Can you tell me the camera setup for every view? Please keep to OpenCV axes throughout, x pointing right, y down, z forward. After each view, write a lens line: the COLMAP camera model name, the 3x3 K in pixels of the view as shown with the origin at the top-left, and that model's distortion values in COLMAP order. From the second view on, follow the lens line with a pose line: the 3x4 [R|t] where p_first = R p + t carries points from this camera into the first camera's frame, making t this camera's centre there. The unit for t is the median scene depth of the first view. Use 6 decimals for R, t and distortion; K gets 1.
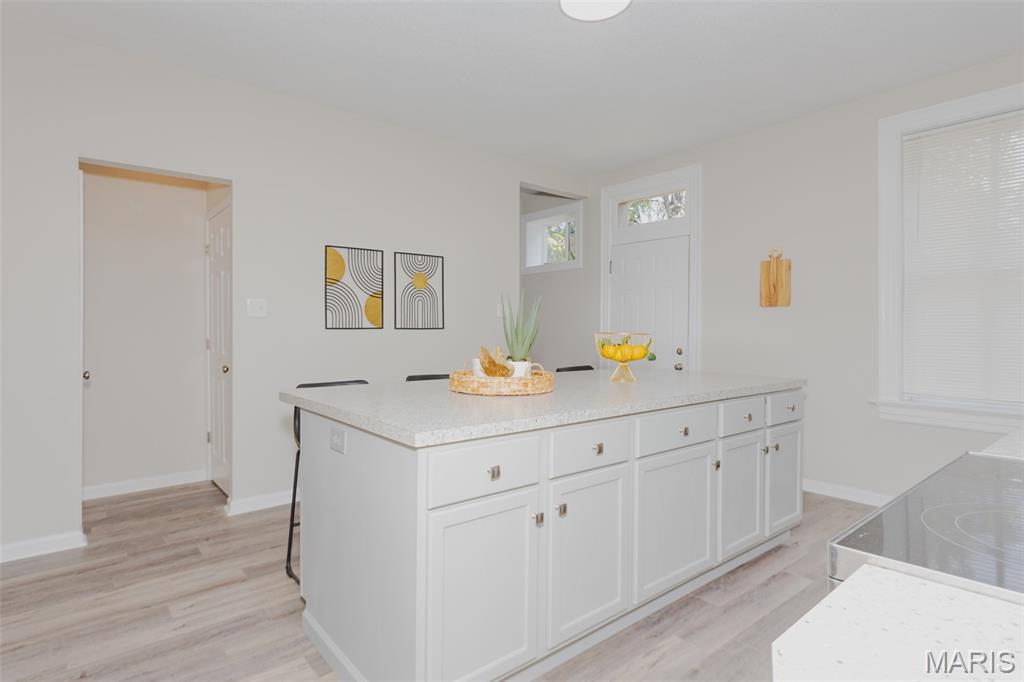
lens RADIAL K [[540.7, 0, 491.0], [0, 540.7, 331.4], [0, 0, 1]] dist [0.002910, 0.000617]
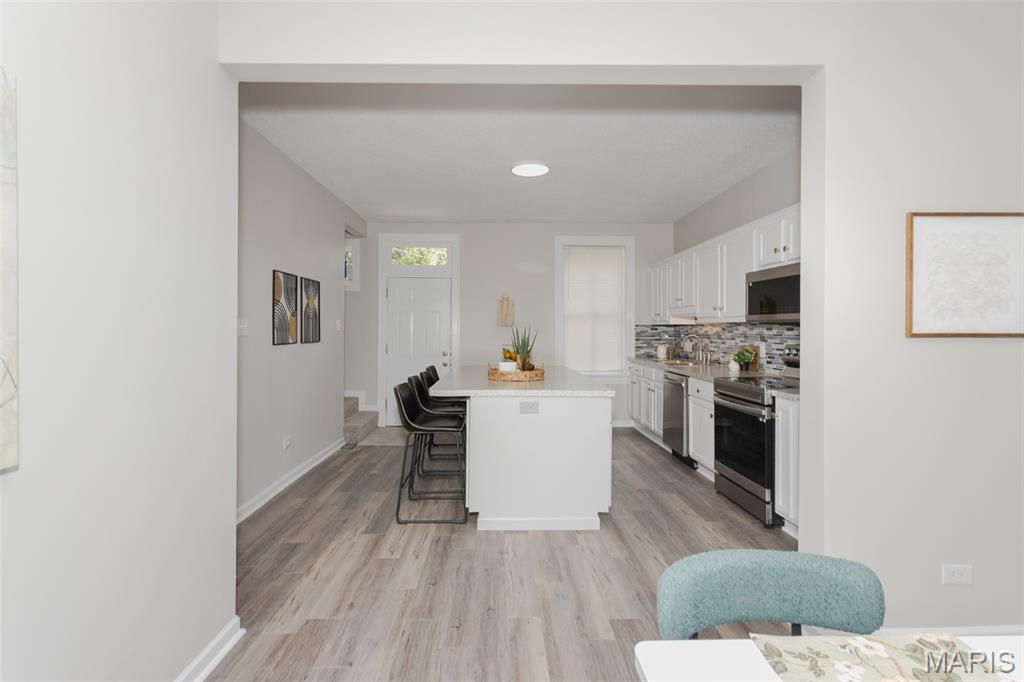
lens RADIAL K [[502.2, 0, 505.3], [0, 502.2, 331.5], [0, 0, 1]] dist [0.001009, 0.000205]
pose [[0.614849, -0.001004, 0.788644, -0.888105], [0.006288, 0.999974, -0.003629, -0.027011], [-0.788620, 0.007190, 0.614839, -0.005214]]
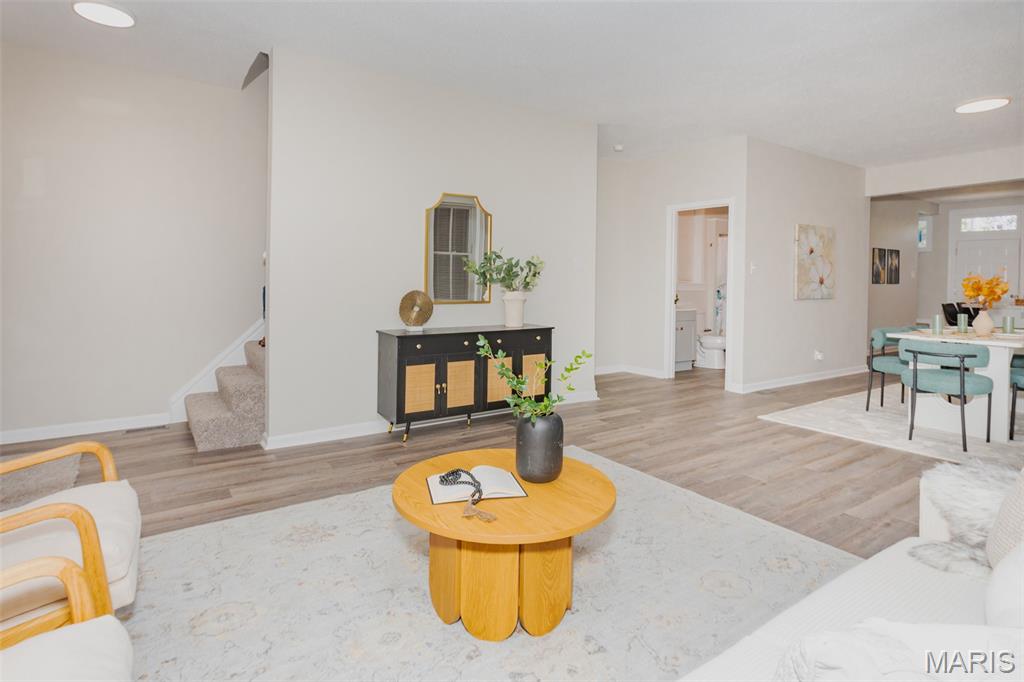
lens RADIAL K [[496.9, 0, 508.6], [0, 496.9, 288.2], [0, 0, 1]] dist [-0.002624, -0.000639]
pose [[0.993351, 0.002721, -0.115090, -1.734456], [-0.002547, 0.999995, 0.001659, 0.015302], [0.115094, -0.001355, 0.993354, -1.389722]]
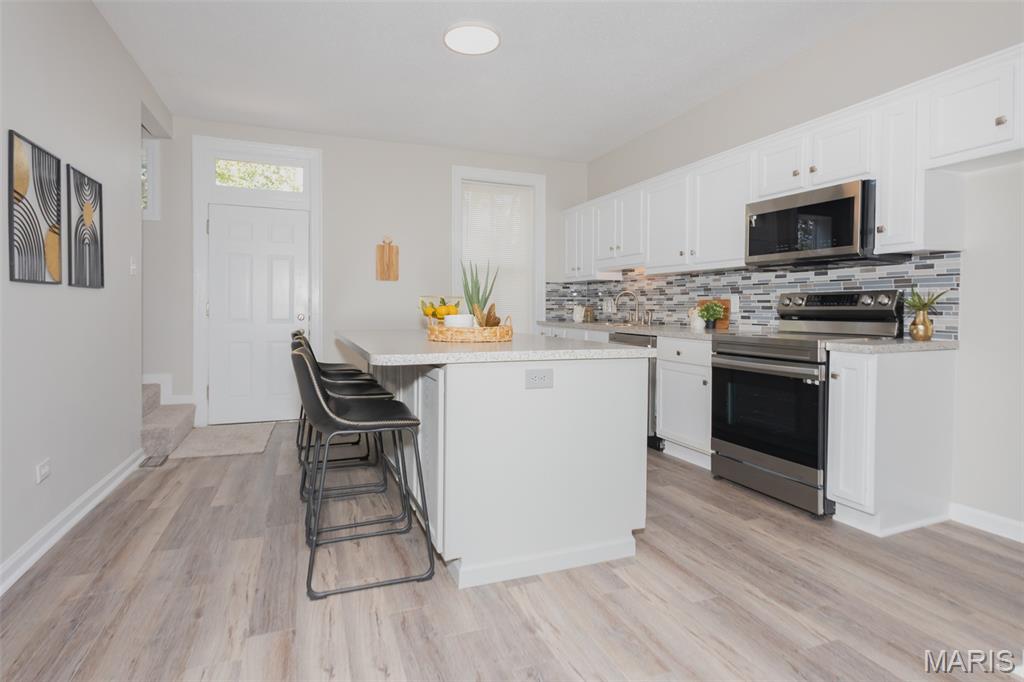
lens RADIAL K [[538.0, 0, 512.0], [0, 538.0, 316.8], [0, 0, 1]] dist [-0.000344, 0.000671]
pose [[0.304155, -0.014616, 0.952510, -0.731570], [0.004166, 0.999893, 0.014013, 0.029124], [-0.952613, -0.000294, 0.304183, 0.364263]]
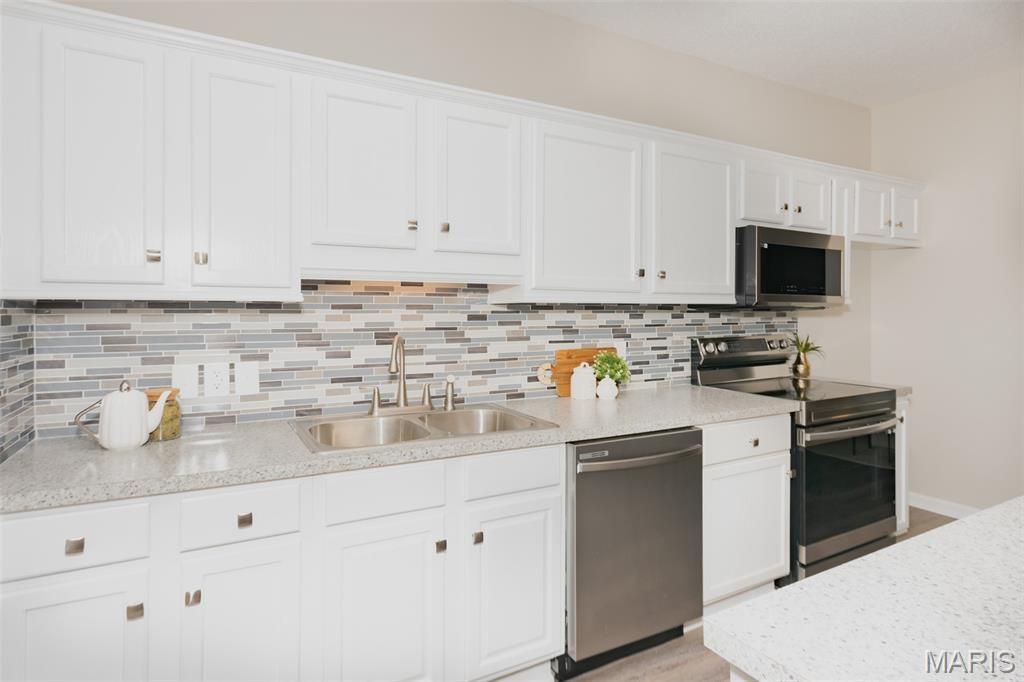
lens RADIAL K [[538.0, 0, 512.0], [0, 538.0, 316.8], [0, 0, 1]] dist [-0.000344, 0.000671]
pose [[-0.979677, 0.003707, 0.200546, 0.498631], [0.007106, 0.999843, 0.016231, -0.047033], [-0.200454, 0.017326, -0.979550, 1.053430]]
